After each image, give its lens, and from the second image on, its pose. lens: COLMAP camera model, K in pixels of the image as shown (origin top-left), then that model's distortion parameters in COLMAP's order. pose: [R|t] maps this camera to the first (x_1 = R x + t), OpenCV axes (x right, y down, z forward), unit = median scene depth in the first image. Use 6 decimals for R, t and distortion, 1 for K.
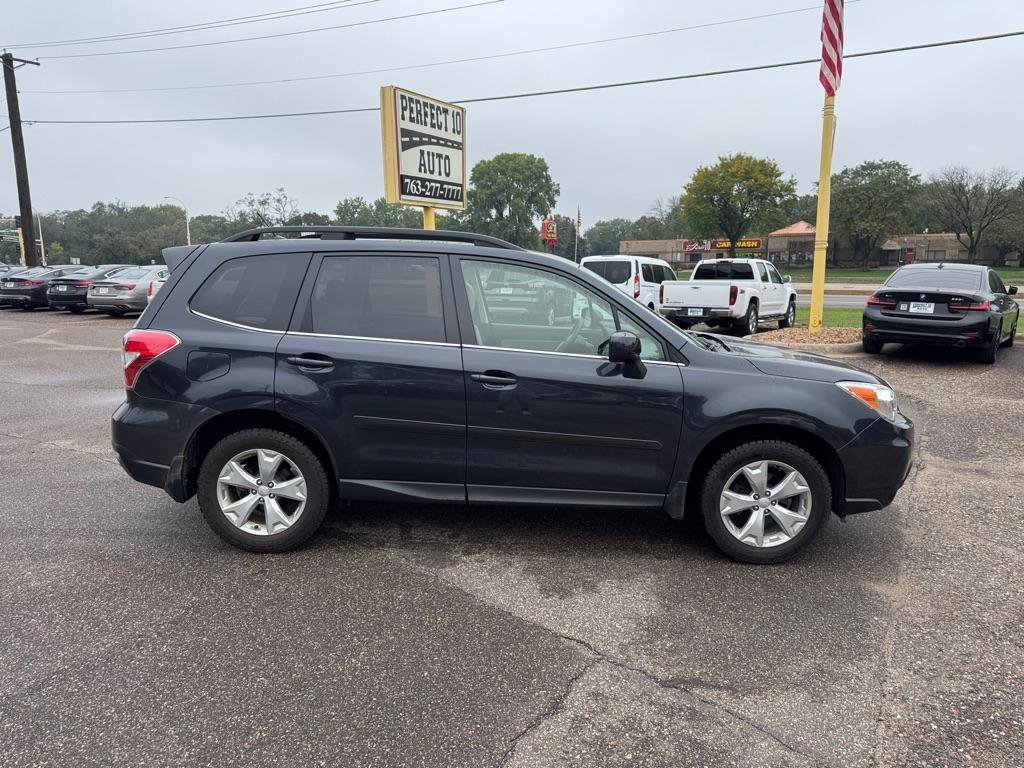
lens RADIAL K [[728.2, 0, 512.0], [0, 728.2, 384.0], [0, 0, 1]] dist [0.038201, -0.045551]
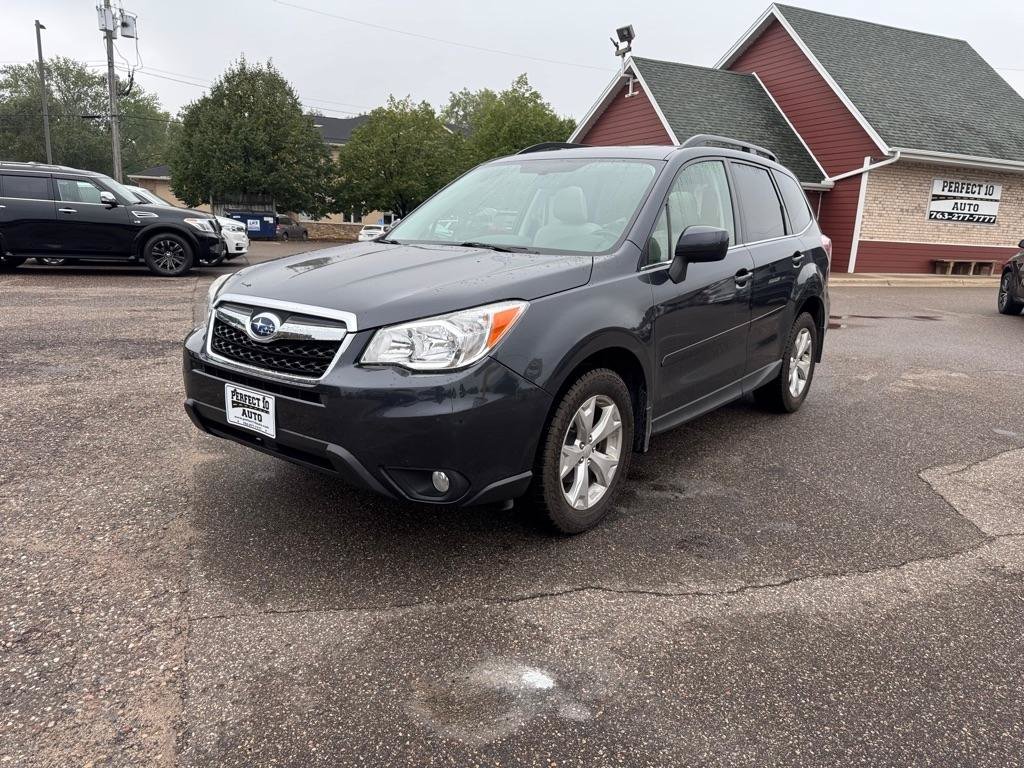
lens RADIAL K [[724.1, 0, 513.6], [0, 724.1, 381.6], [0, 0, 1]] dist [0.033036, -0.041766]
pose [[-0.612378, 0.146457, -0.776880, 0.225251], [-0.168812, 0.935800, 0.309483, -0.048004], [0.772331, 0.320668, -0.548340, 0.409739]]
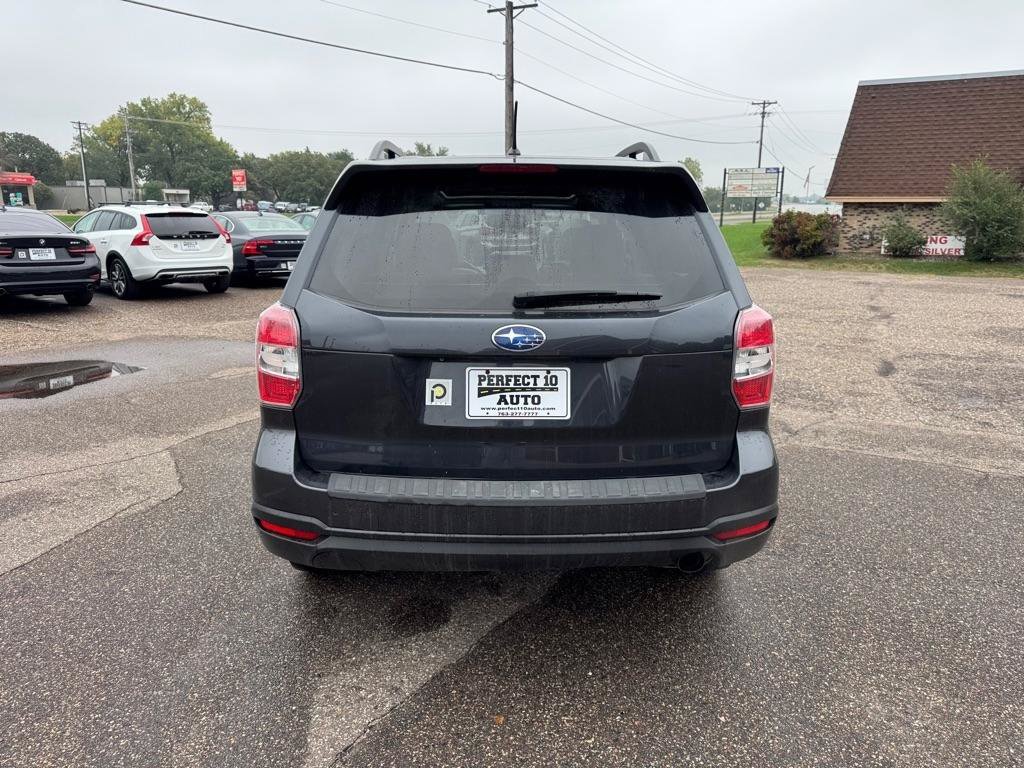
lens RADIAL K [[736.7, 0, 507.8], [0, 736.7, 374.8], [0, 0, 1]] dist [0.005392, -0.008858]
pose [[-0.014642, -0.216445, 0.976185, -0.255354], [0.162193, 0.962846, 0.215920, -0.042081], [-0.986650, 0.161492, 0.021008, 0.275702]]
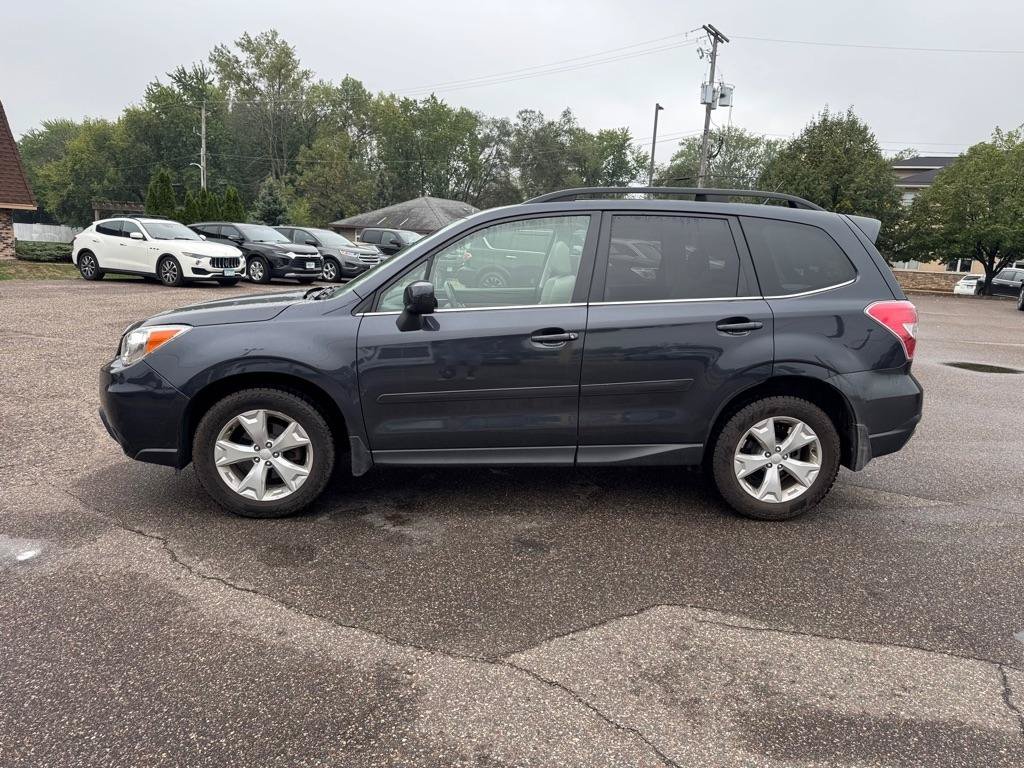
lens RADIAL K [[724.1, 0, 513.6], [0, 724.1, 381.6], [0, 0, 1]] dist [0.033036, -0.041766]
pose [[-0.995510, -0.026018, -0.091007, 0.027206], [-0.056233, 0.935980, 0.347533, -0.081983], [0.076138, 0.351091, -0.933241, 0.535479]]
